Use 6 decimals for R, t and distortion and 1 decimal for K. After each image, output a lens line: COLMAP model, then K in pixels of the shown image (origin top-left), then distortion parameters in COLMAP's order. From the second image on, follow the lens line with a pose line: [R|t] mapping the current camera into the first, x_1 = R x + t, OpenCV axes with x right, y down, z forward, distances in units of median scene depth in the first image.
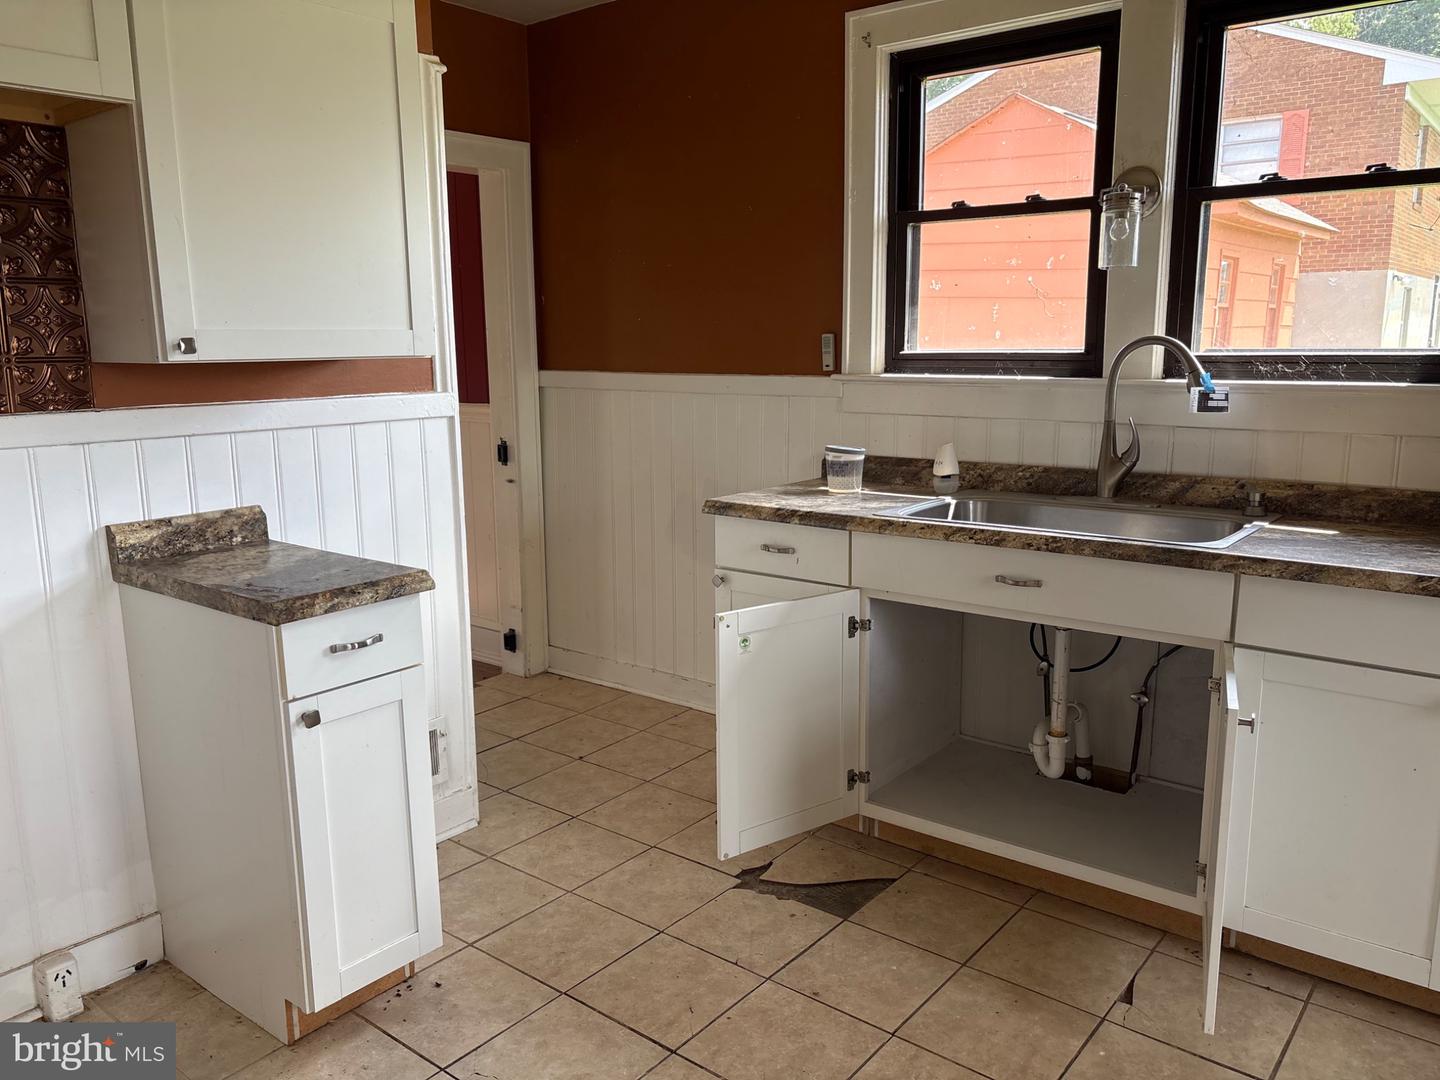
lens RADIAL K [[1077.2, 0, 726.3], [0, 1077.2, 540.8], [0, 0, 1]] dist [0.032929, -0.055018]
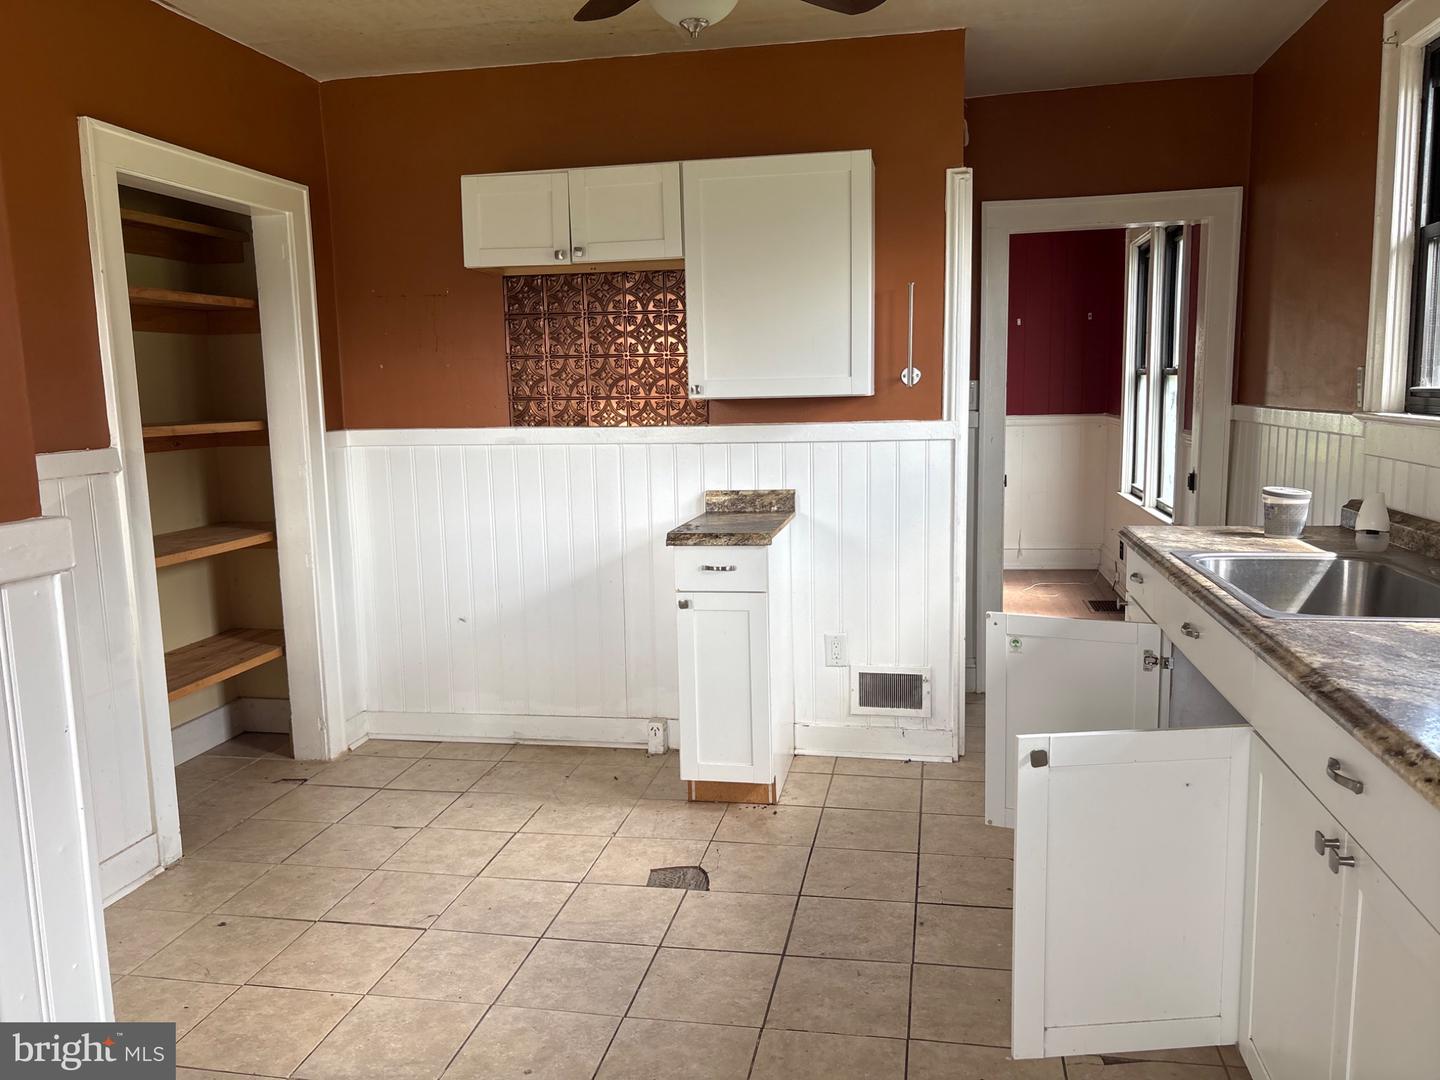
lens RADIAL K [[1077.2, 0, 726.3], [0, 1077.2, 540.8], [0, 0, 1]] dist [0.032929, -0.055018]
pose [[0.462553, 0.121012, -0.878294, 0.630200], [-0.144217, 0.987717, 0.060137, -0.027099], [0.874784, 0.098849, 0.474323, 0.125916]]
